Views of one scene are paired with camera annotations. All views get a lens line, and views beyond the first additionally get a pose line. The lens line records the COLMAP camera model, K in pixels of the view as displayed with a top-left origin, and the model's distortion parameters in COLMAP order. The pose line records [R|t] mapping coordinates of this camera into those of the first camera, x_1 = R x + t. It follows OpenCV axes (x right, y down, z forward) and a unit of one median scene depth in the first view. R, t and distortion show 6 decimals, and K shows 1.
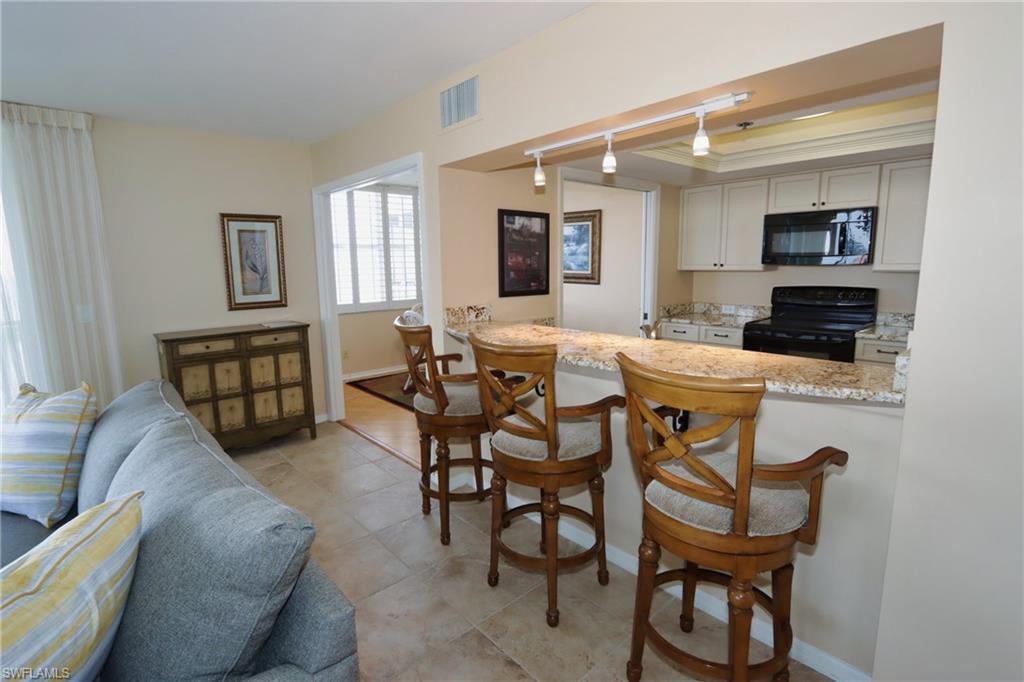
lens RADIAL K [[491.9, 0, 495.8], [0, 491.9, 338.1], [0, 0, 1]] dist [-0.001877, -0.000186]
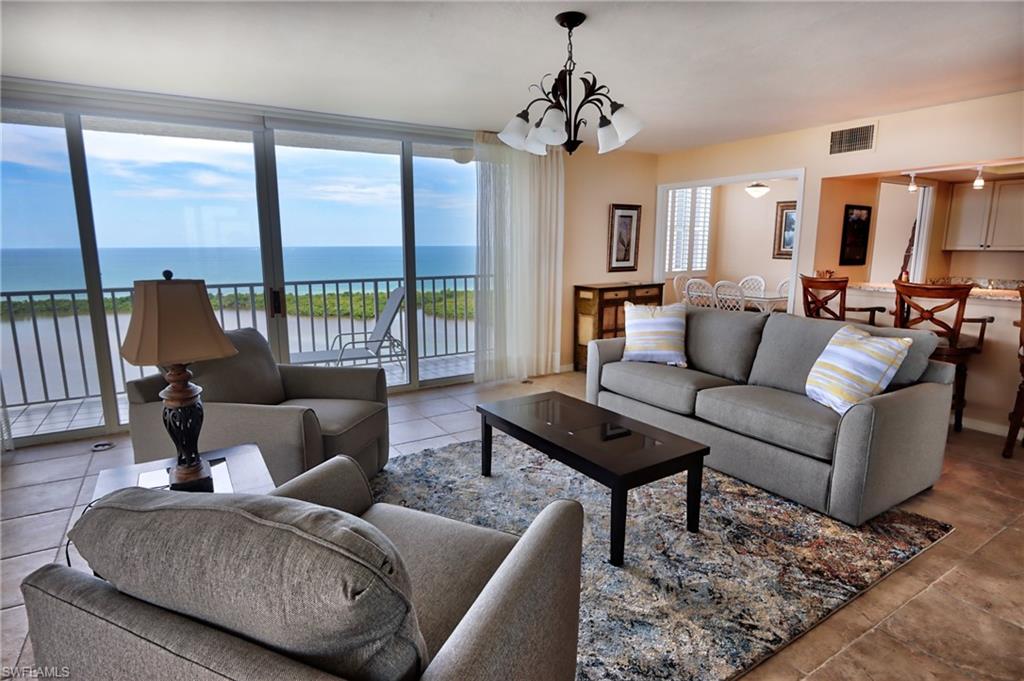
lens RADIAL K [[538.3, 0, 512.0], [0, 538.3, 340.5], [0, 0, 1]] dist [0.013763, -0.000529]
pose [[0.989544, 0.043067, -0.137648, -0.714198], [-0.039056, 0.998734, 0.031711, 0.125827], [0.138840, -0.026004, 0.989973, -0.722161]]
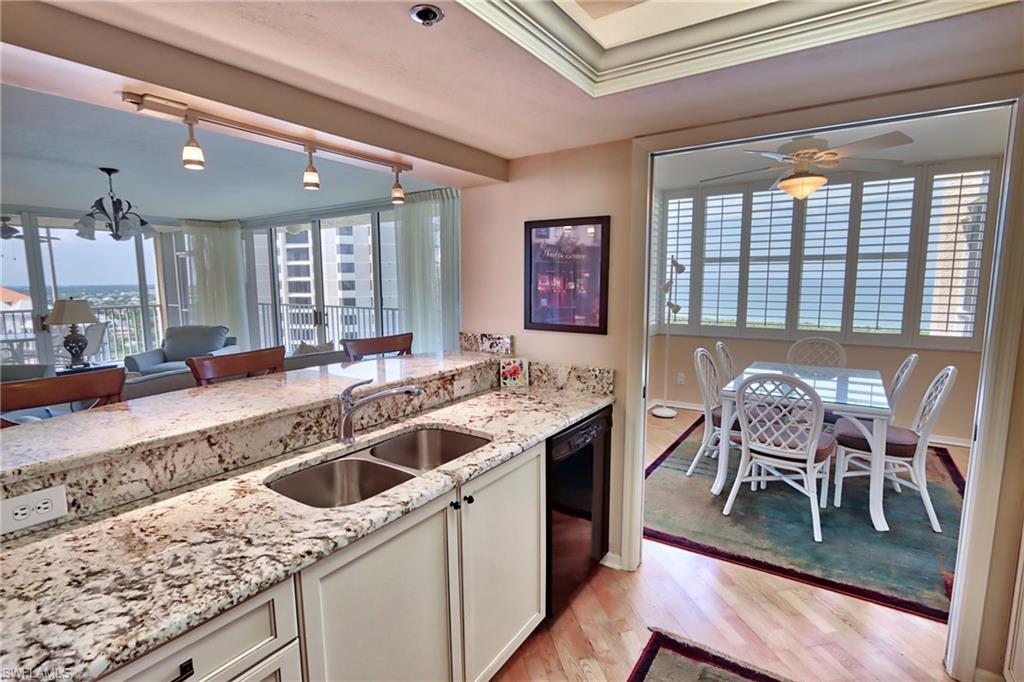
lens RADIAL K [[491.9, 0, 495.8], [0, 491.9, 338.1], [0, 0, 1]] dist [-0.001877, -0.000186]
pose [[0.242527, 0.125772, -0.961957, 0.772791], [-0.144811, 0.985145, 0.092295, -0.134374], [0.959276, 0.116918, 0.257137, 0.732223]]
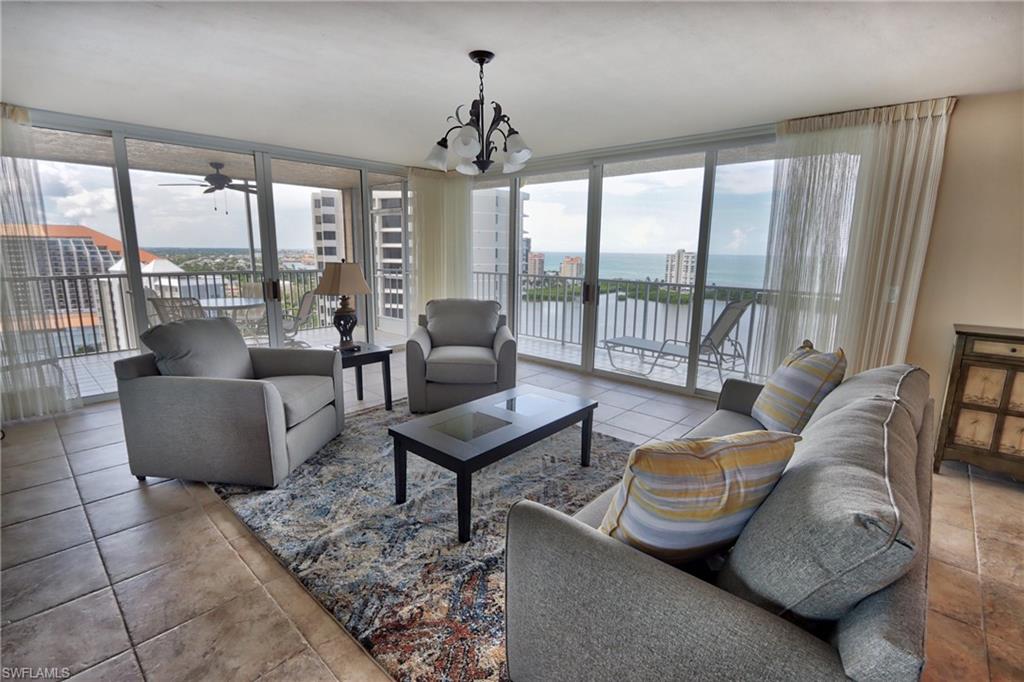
lens RADIAL K [[471.1, 0, 511.9], [0, 471.1, 344.5], [0, 0, 1]] dist [-0.002566, -0.000141]
pose [[0.121006, 0.211447, -0.969870, 0.089840], [-0.165735, 0.967639, 0.190282, -0.001495], [0.978718, 0.137716, 0.152134, 0.041185]]
